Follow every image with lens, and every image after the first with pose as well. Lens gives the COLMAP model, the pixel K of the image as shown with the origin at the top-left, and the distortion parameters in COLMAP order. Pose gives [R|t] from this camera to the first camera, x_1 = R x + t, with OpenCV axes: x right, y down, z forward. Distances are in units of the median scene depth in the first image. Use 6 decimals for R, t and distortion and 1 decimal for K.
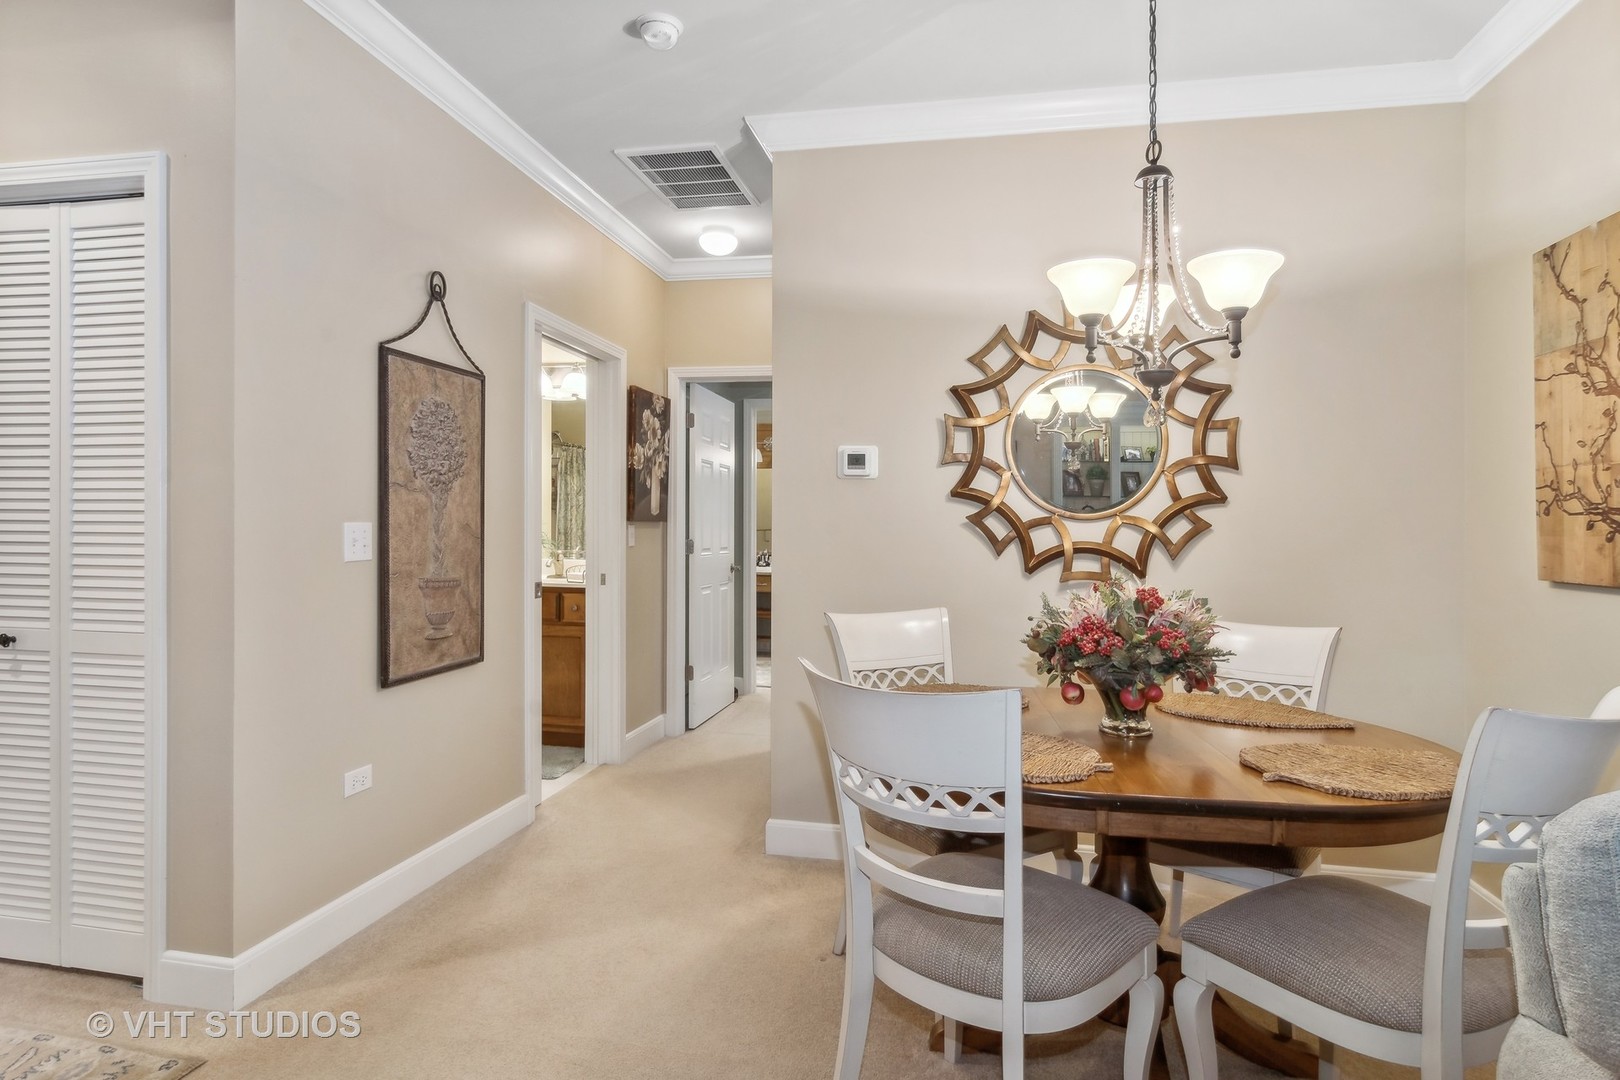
lens RADIAL K [[887.3, 0, 802.8], [0, 887.3, 540.3], [0, 0, 1]] dist [-0.001983, 0.003379]
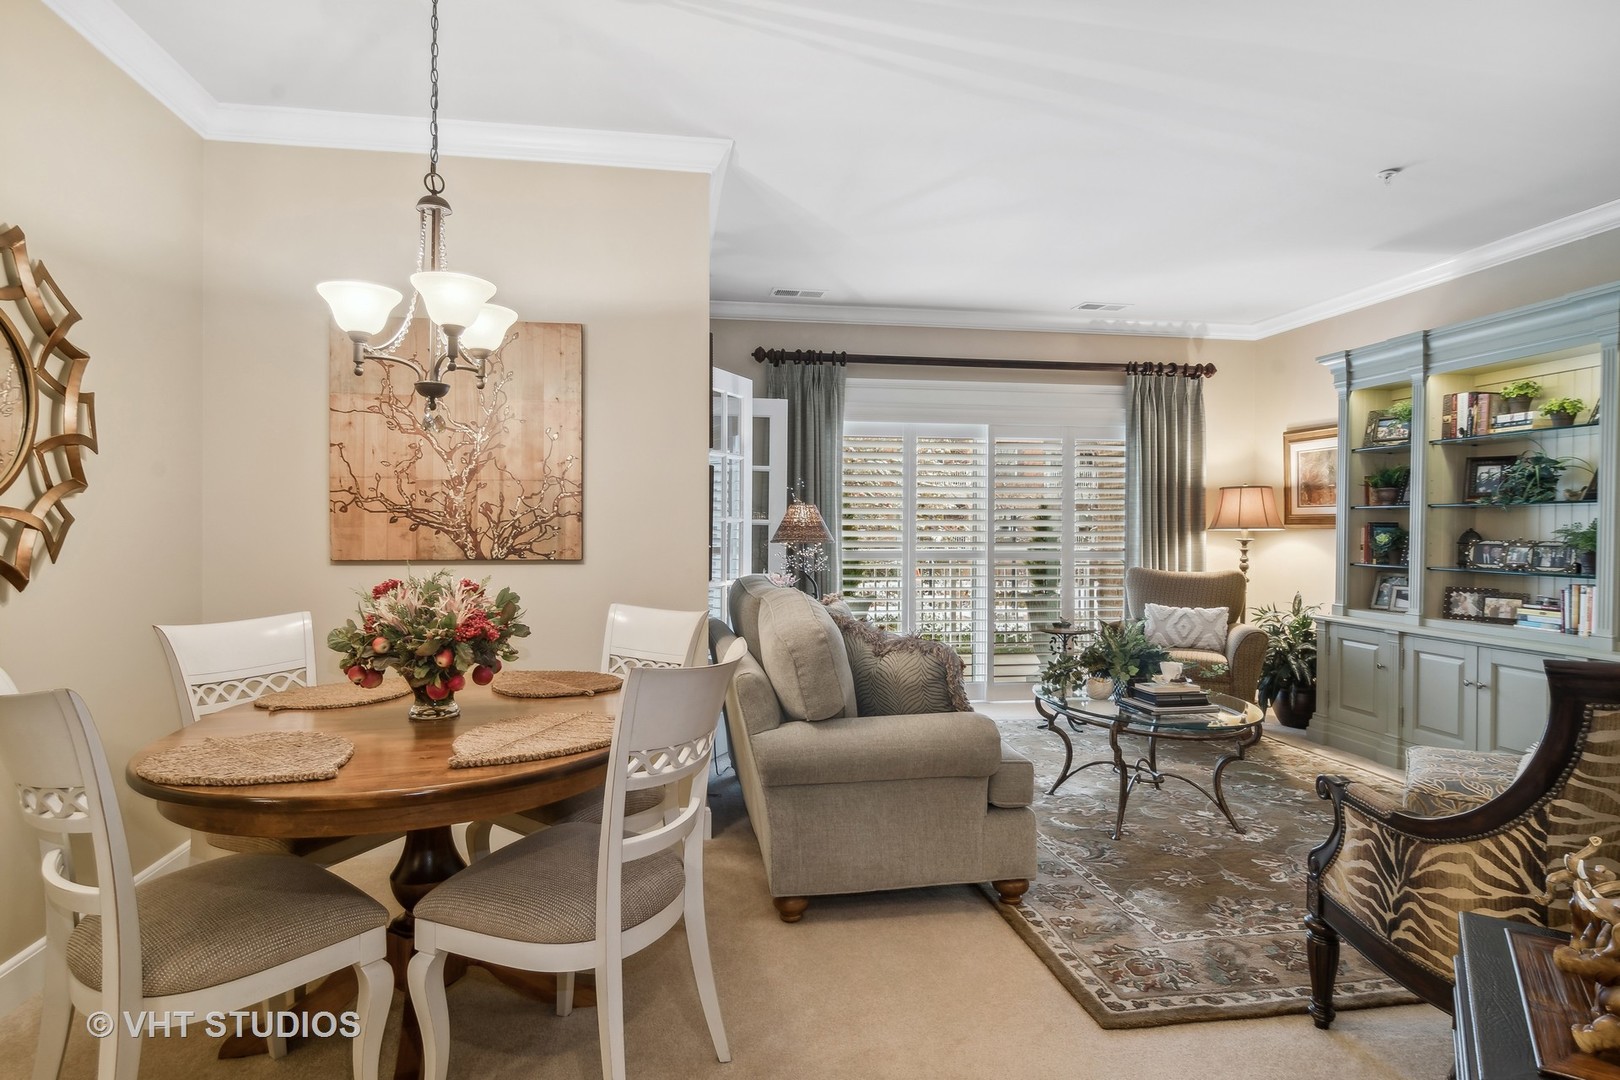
lens RADIAL K [[887.3, 0, 796.2], [0, 887.3, 537.2], [0, 0, 1]] dist [-0.001983, 0.003379]
pose [[-0.343967, -0.025989, 0.938622, -0.542606], [0.007416, 0.999511, 0.030392, -0.021023], [-0.938952, 0.017415, -0.343606, 0.661436]]
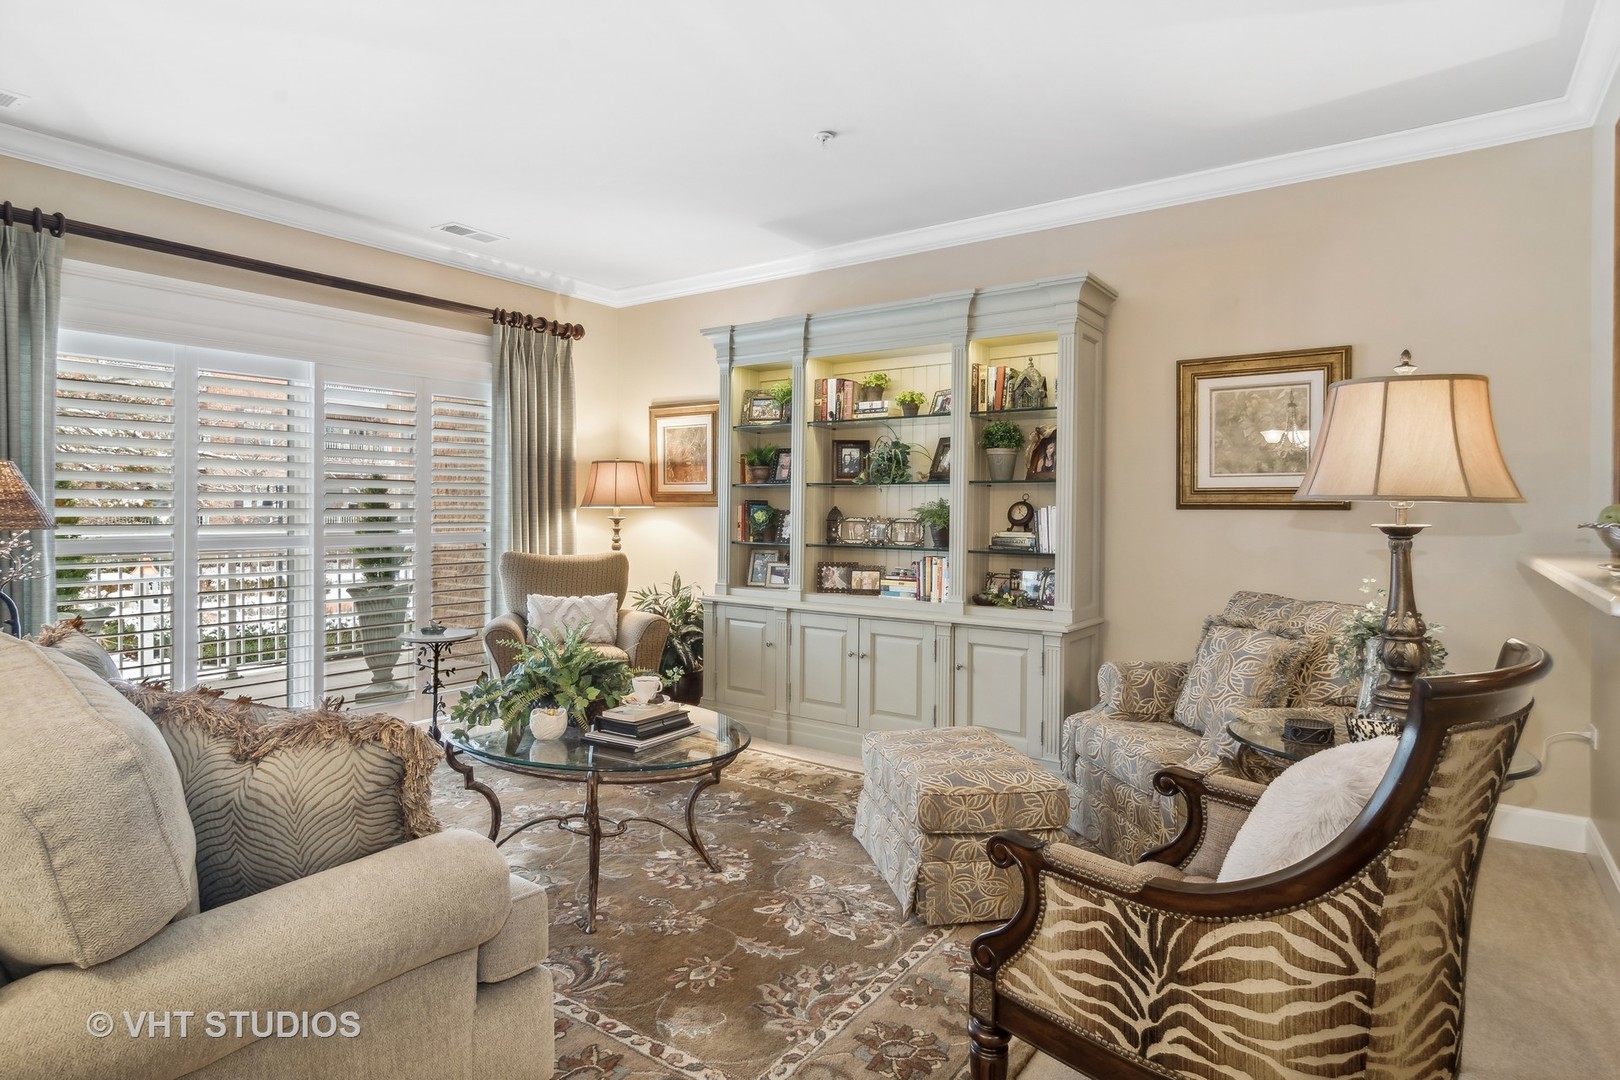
lens RADIAL K [[887.3, 0, 800.8], [0, 887.3, 512.9], [0, 0, 1]] dist [-0.001983, 0.003379]
pose [[-0.908736, -0.021947, 0.416794, -0.129394], [-0.011964, 0.999576, 0.026549, -0.011944], [-0.417199, 0.019140, -0.908613, 0.553059]]
